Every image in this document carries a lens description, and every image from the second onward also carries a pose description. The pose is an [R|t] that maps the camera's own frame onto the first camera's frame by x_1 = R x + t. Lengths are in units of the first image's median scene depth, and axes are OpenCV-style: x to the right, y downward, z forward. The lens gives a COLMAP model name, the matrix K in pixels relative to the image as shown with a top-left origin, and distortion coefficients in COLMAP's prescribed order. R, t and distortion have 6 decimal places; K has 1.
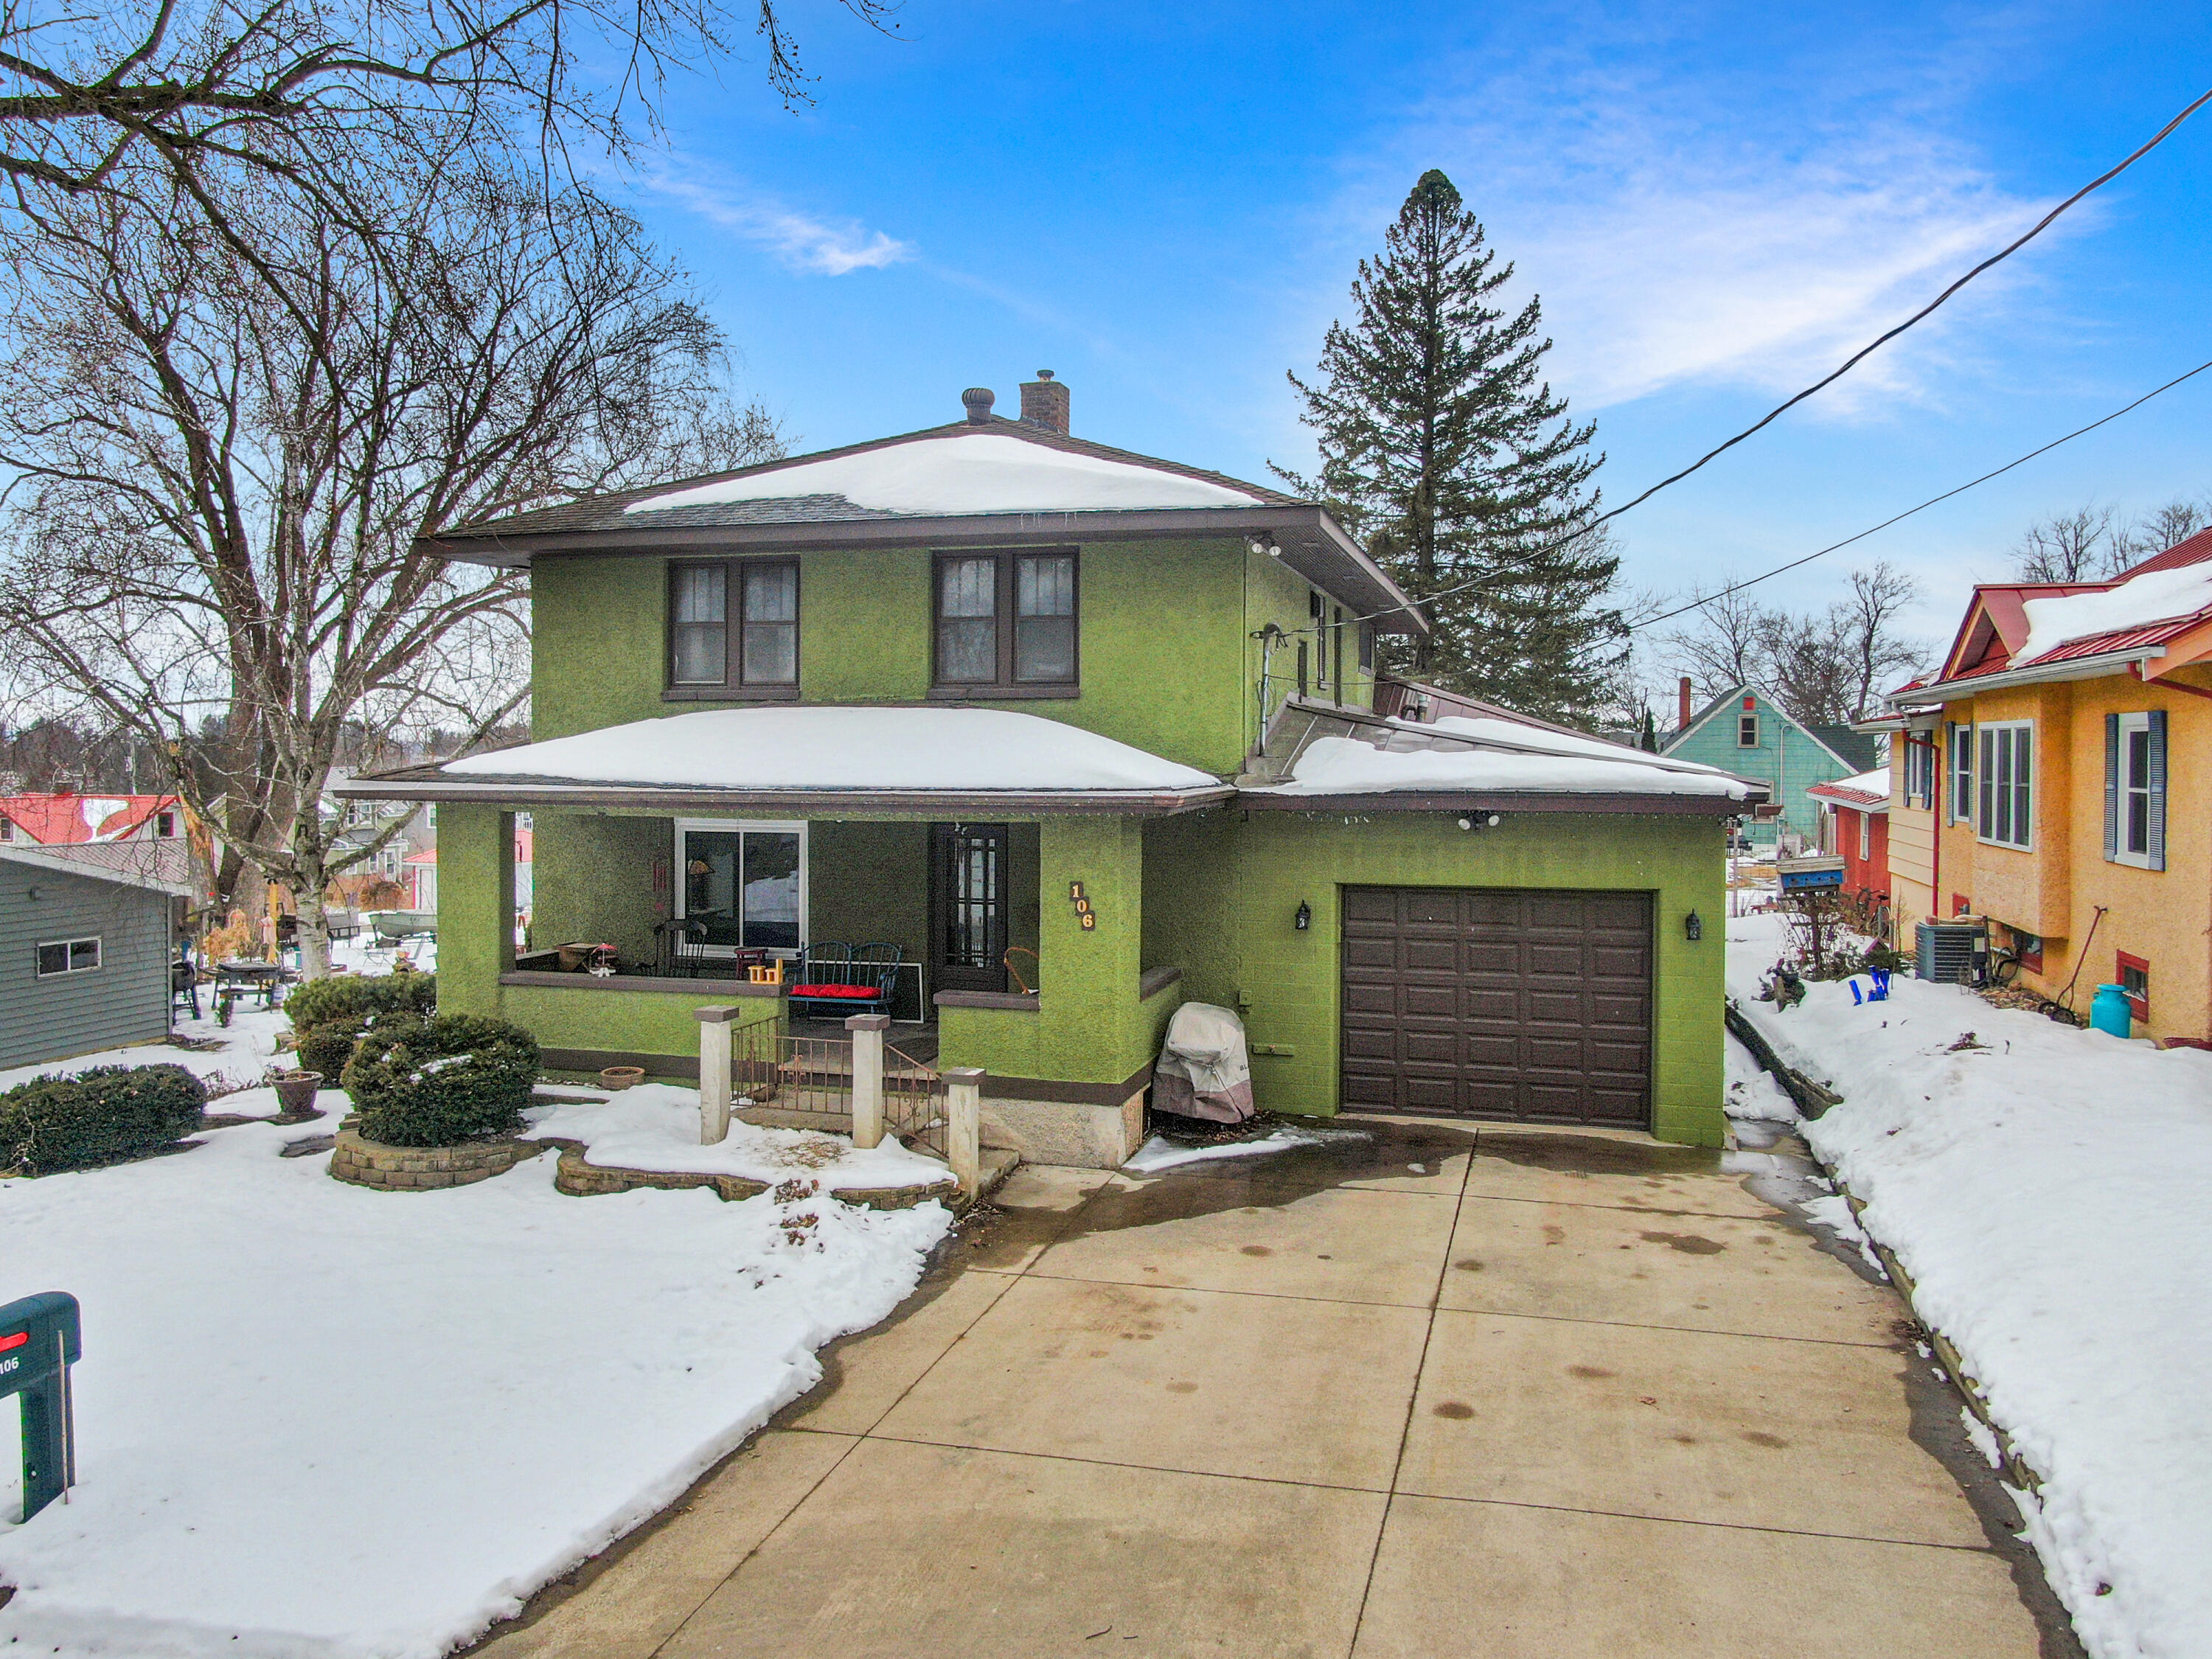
lens RADIAL K [[1586.0, 0, 1100.5], [0, 1586.0, 773.7], [0, 0, 1]] dist [-0.011995, 0.002383]
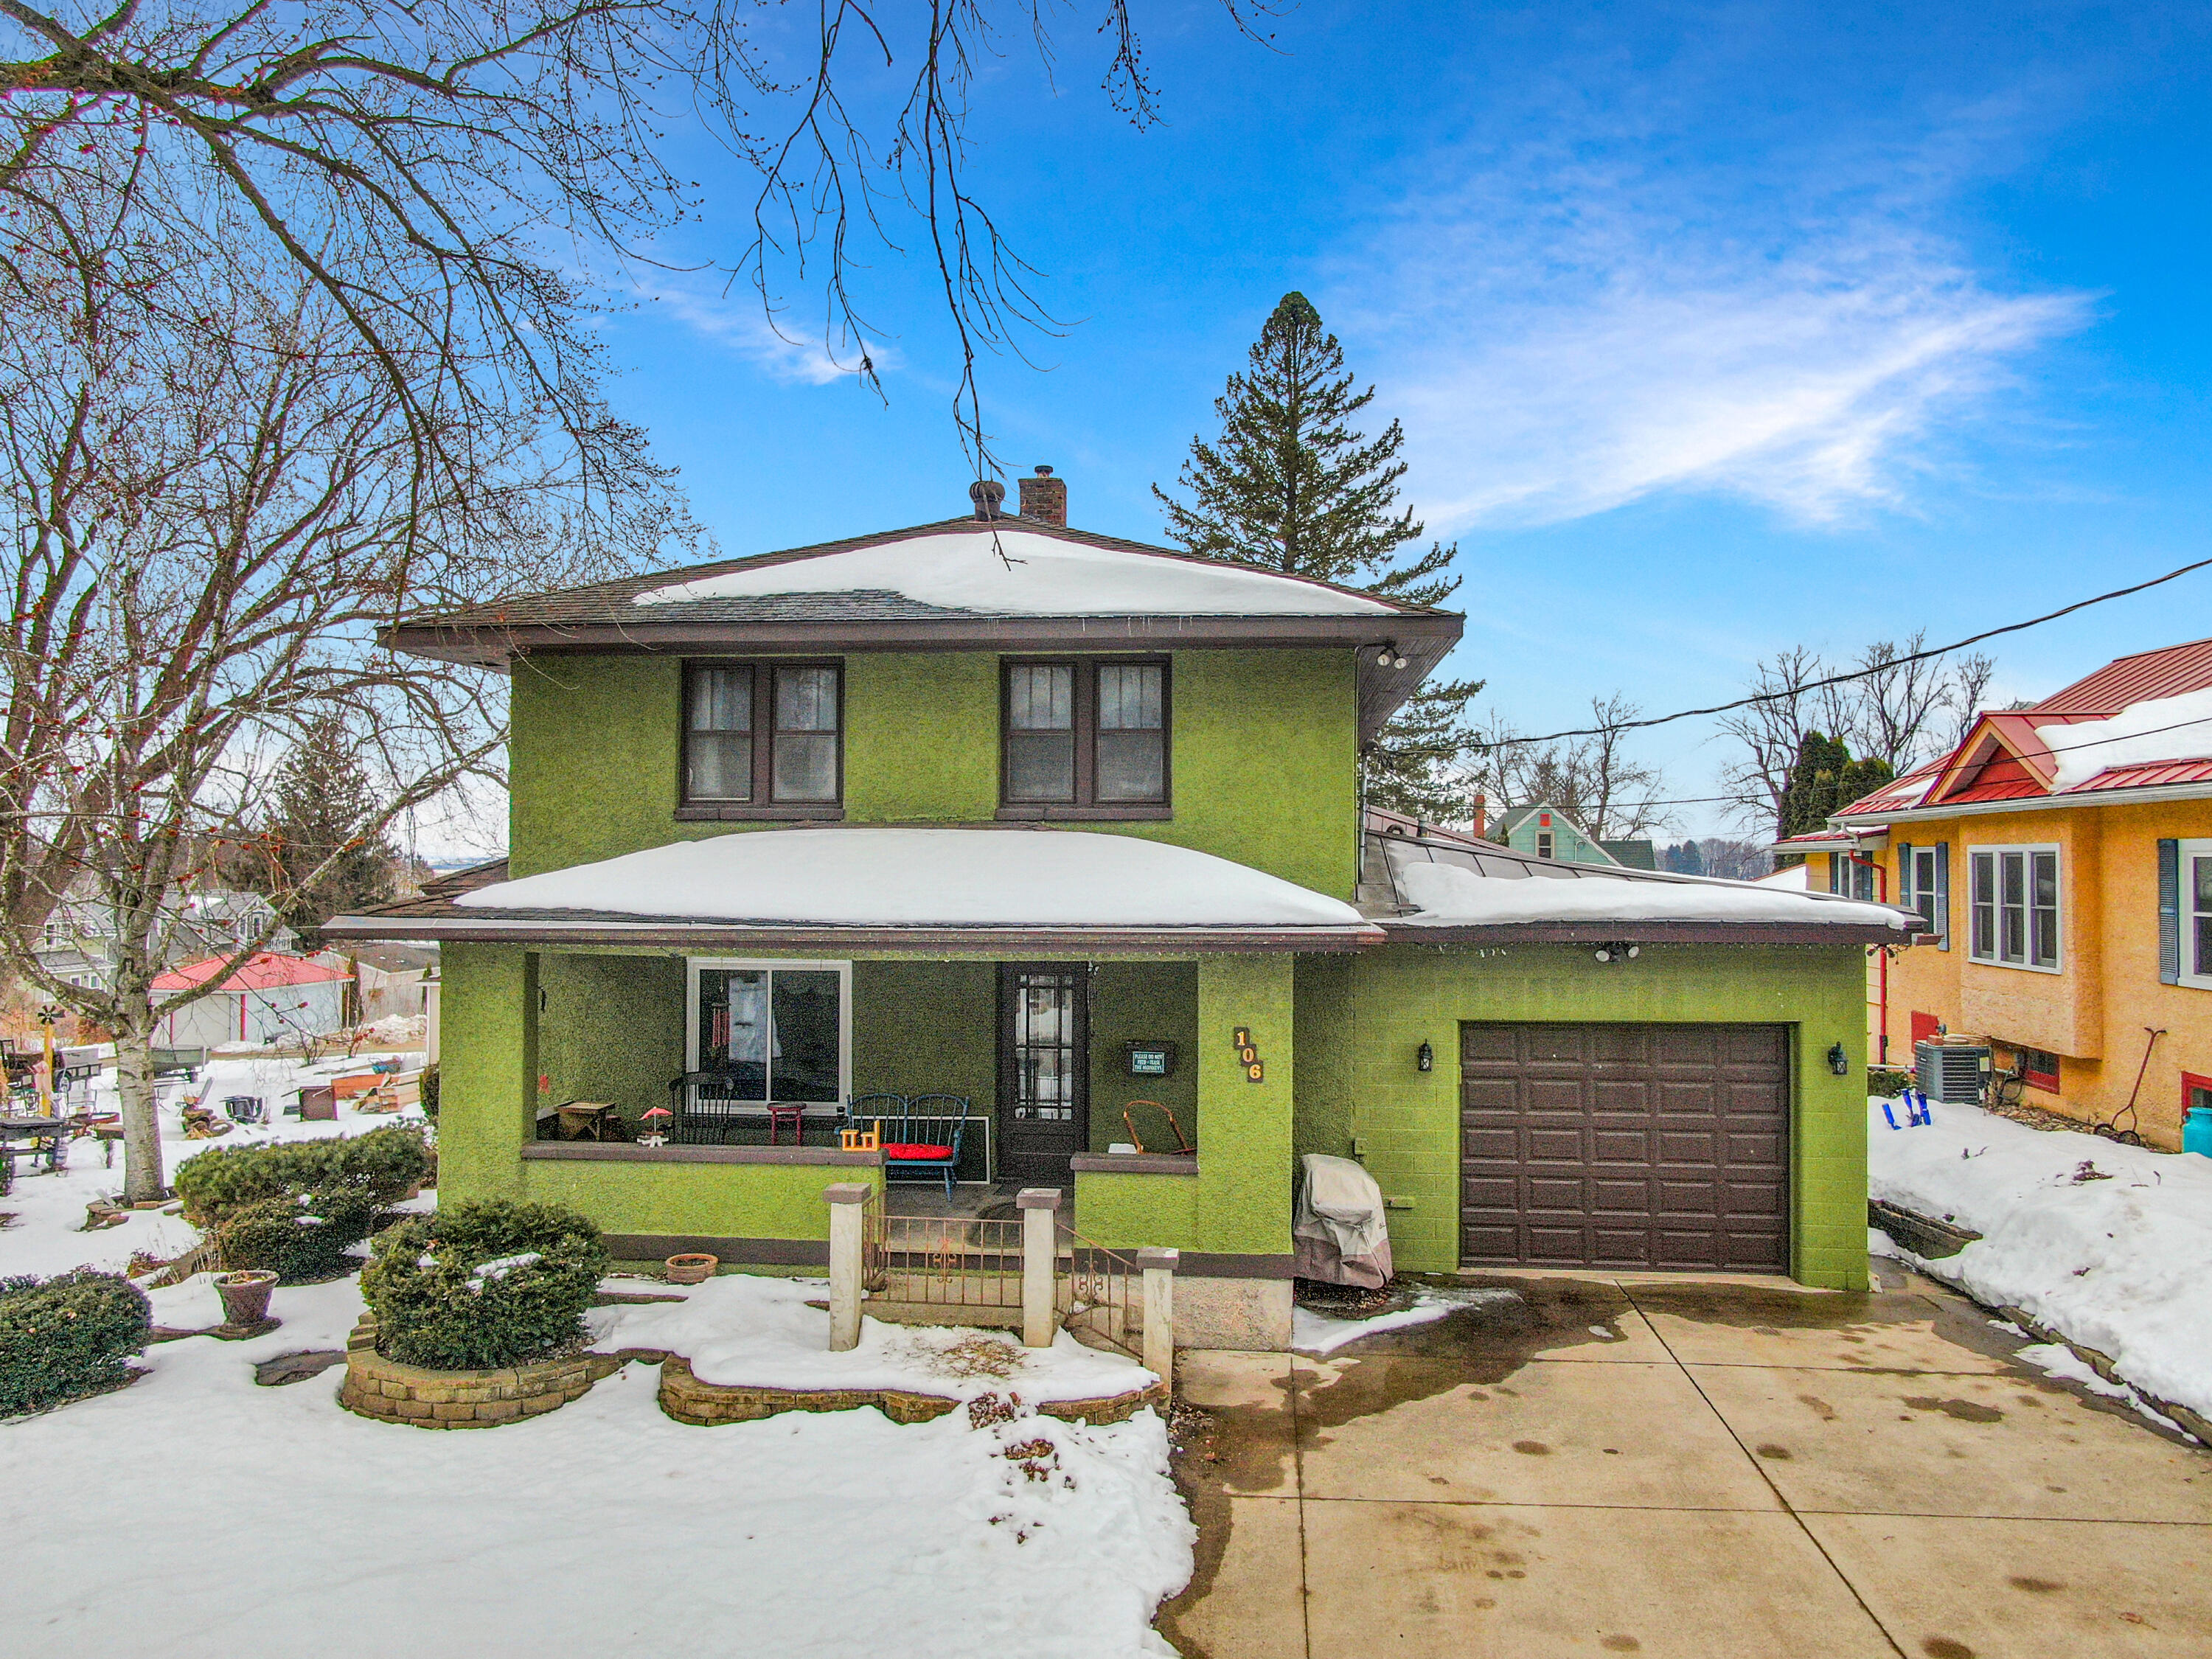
lens RADIAL K [[1576.7, 0, 1106.0], [0, 1576.7, 829.5], [0, 0, 1]] dist [-0.016308, 0.003209]
pose [[0.985596, 0.003349, 0.169087, -0.218539], [0.002568, 0.999392, -0.034761, -0.011575], [-0.169100, 0.034694, 0.984988, 0.123129]]
